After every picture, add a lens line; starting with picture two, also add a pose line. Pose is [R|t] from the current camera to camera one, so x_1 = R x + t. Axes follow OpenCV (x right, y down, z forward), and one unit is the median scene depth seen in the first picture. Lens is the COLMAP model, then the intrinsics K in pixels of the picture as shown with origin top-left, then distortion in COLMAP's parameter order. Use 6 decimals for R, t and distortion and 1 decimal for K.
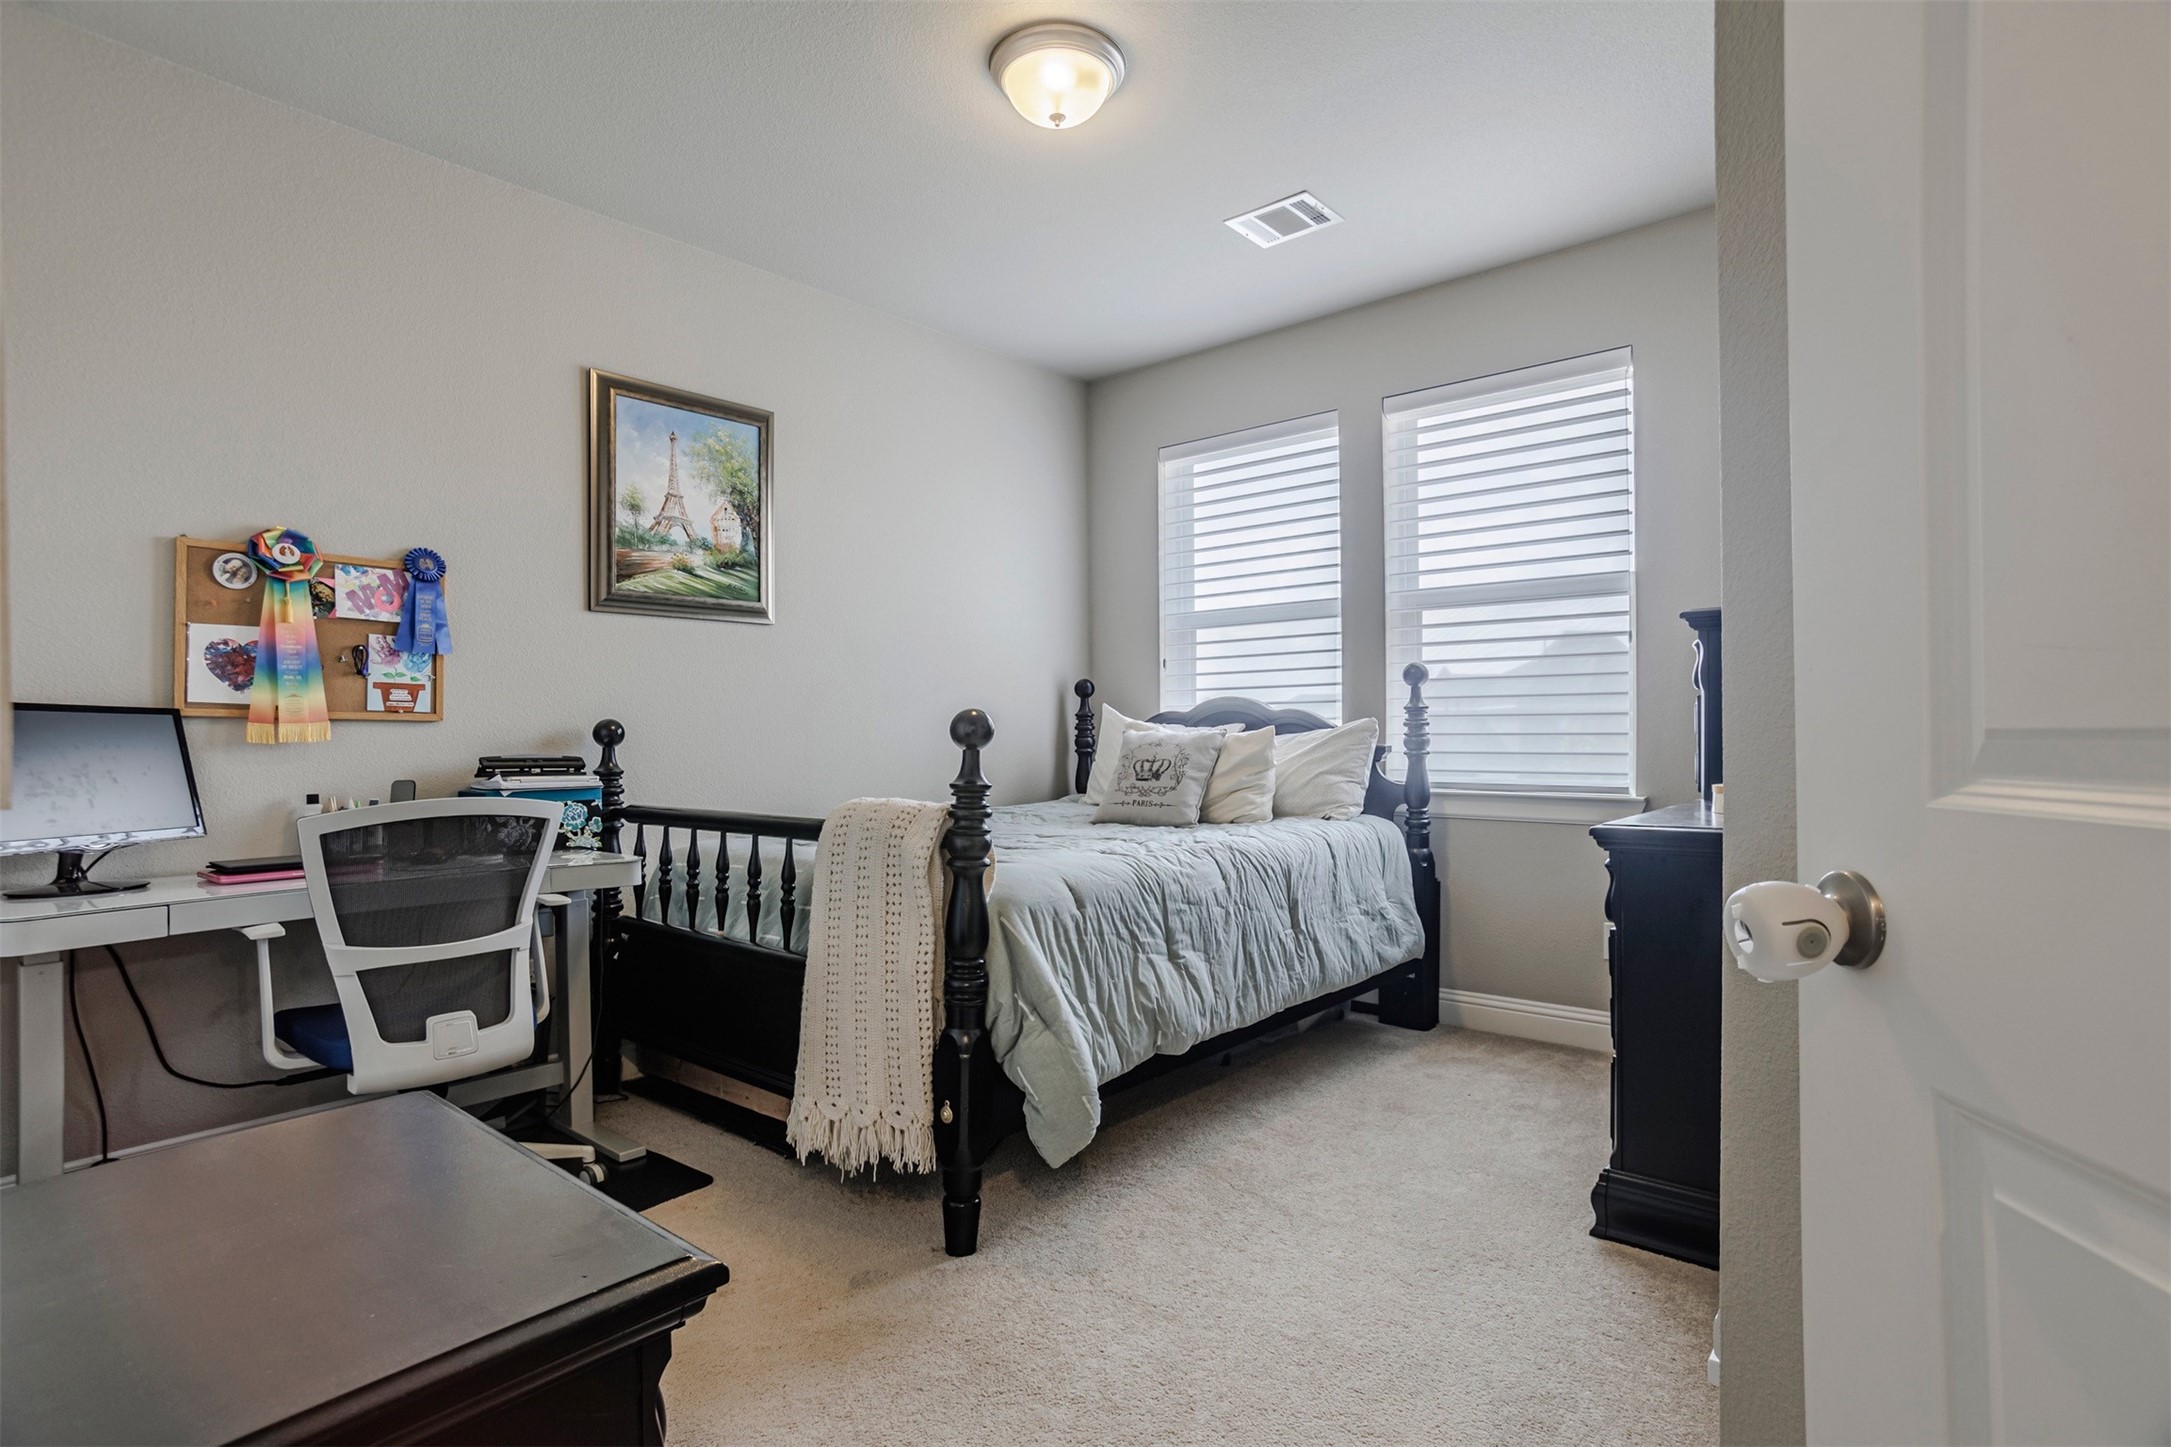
lens RADIAL K [[1067.9, 0, 1093.4], [0, 1067.9, 729.8], [0, 0, 1]] dist [-0.030913, 0.009392]
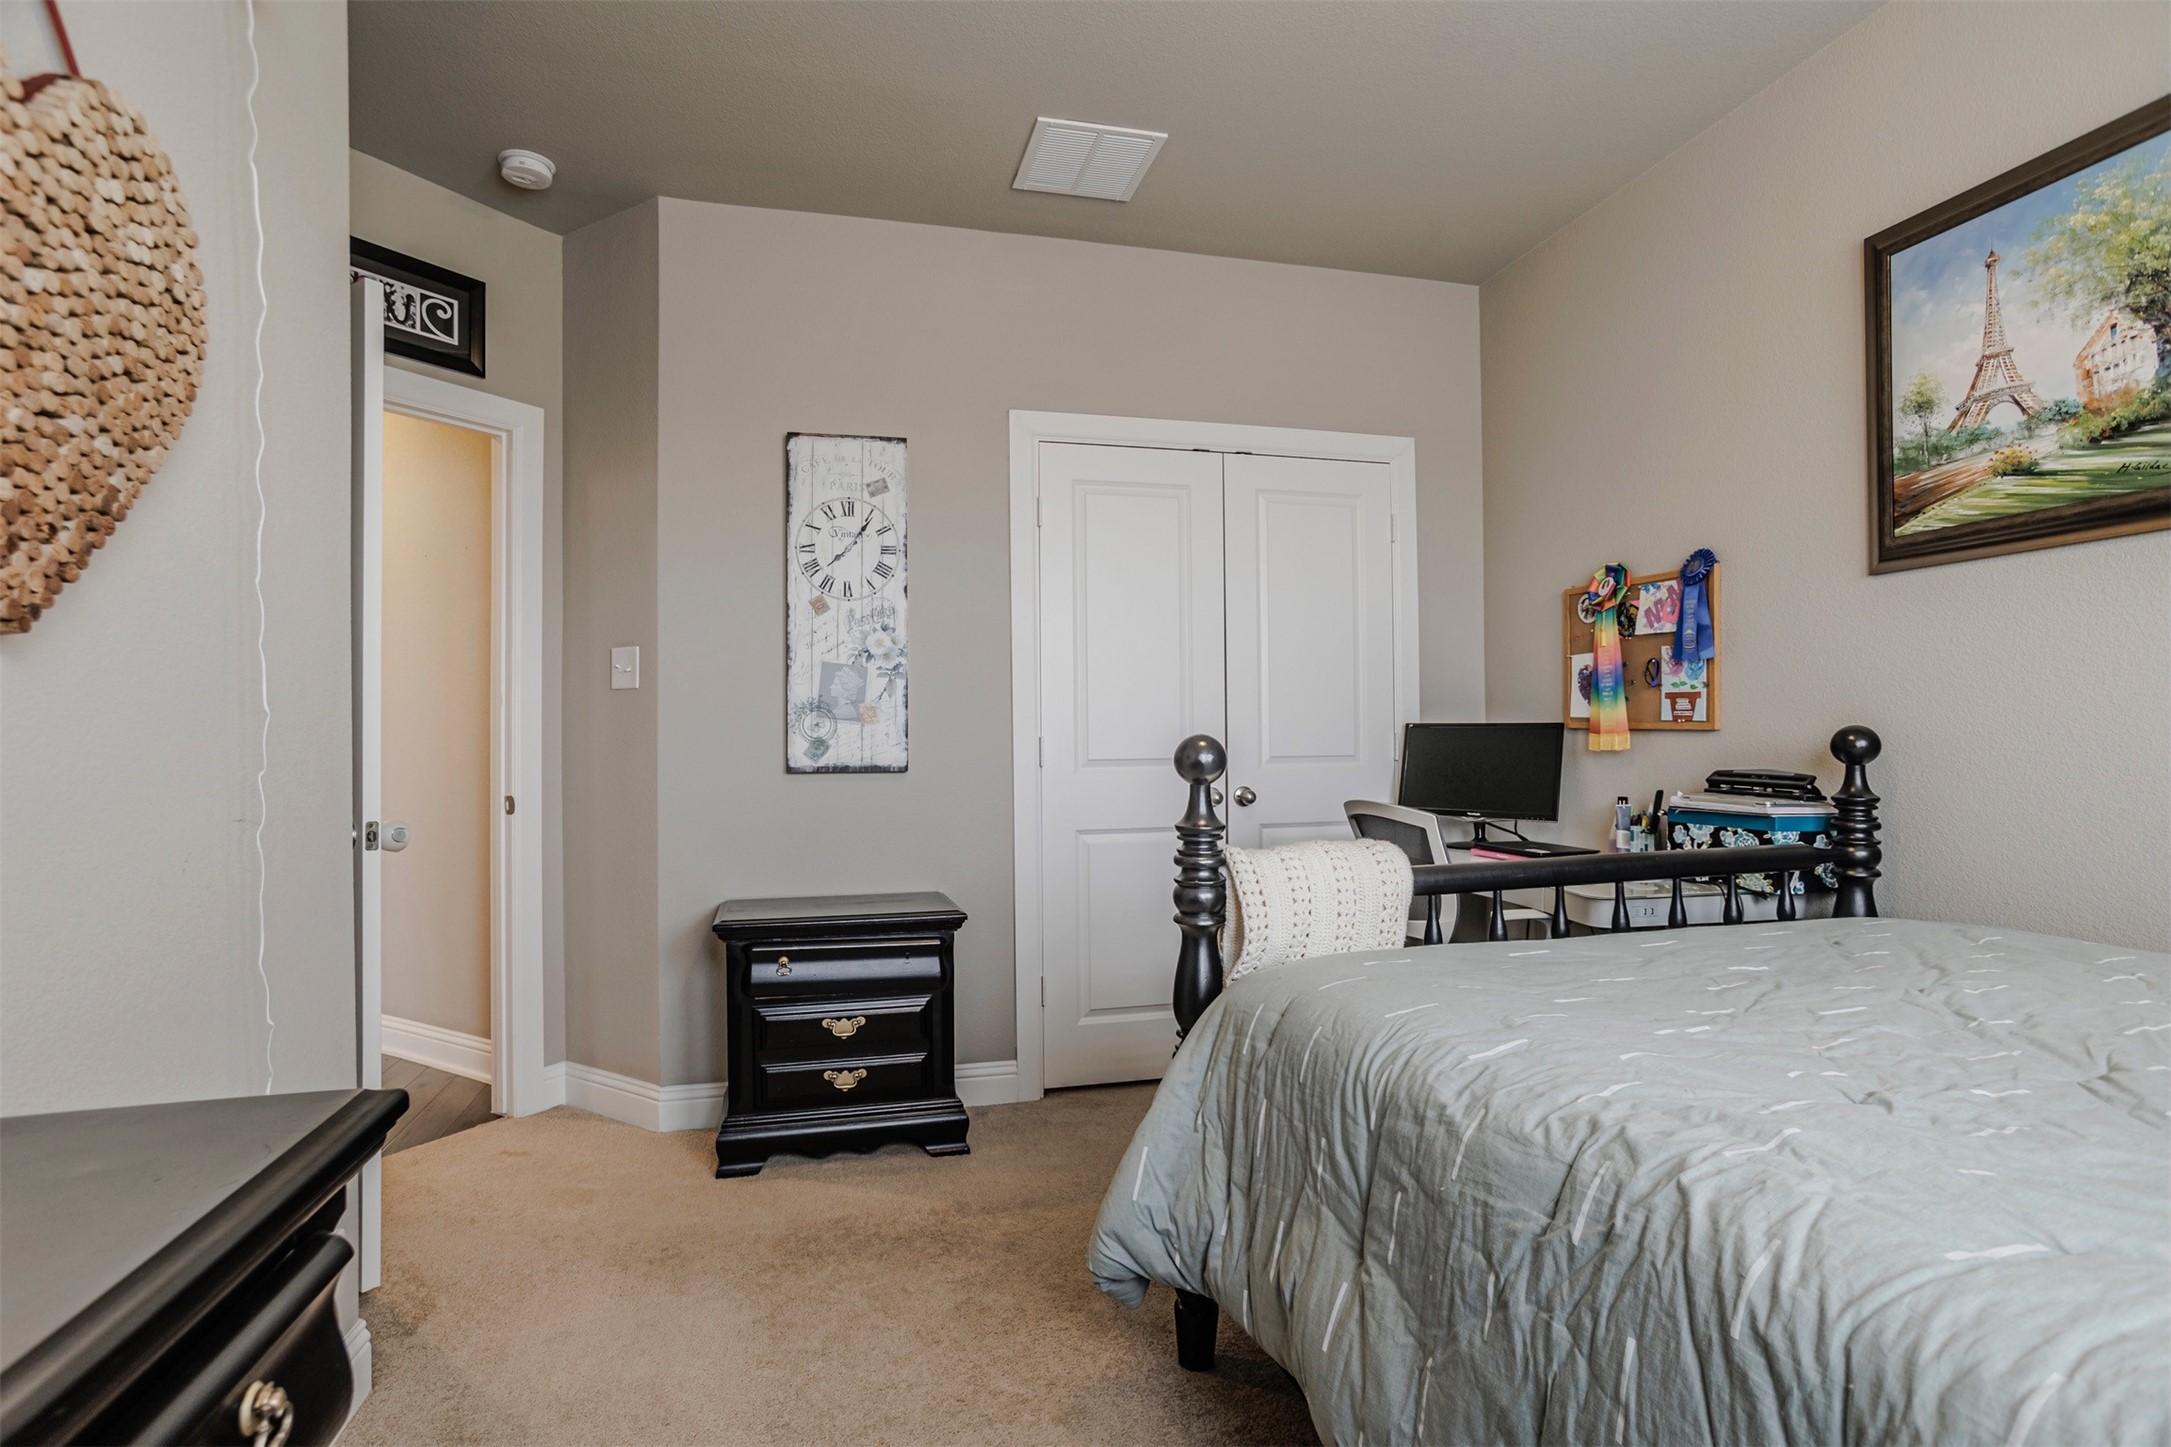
lens RADIAL K [[1067.9, 0, 1090.9], [0, 1067.9, 725.4], [0, 0, 1]] dist [-0.030913, 0.009392]
pose [[-0.565377, 0.011002, -0.824759, 0.472209], [0.022116, 0.999754, -0.001824, -0.023174], [0.824536, -0.019271, -0.565481, 1.090222]]
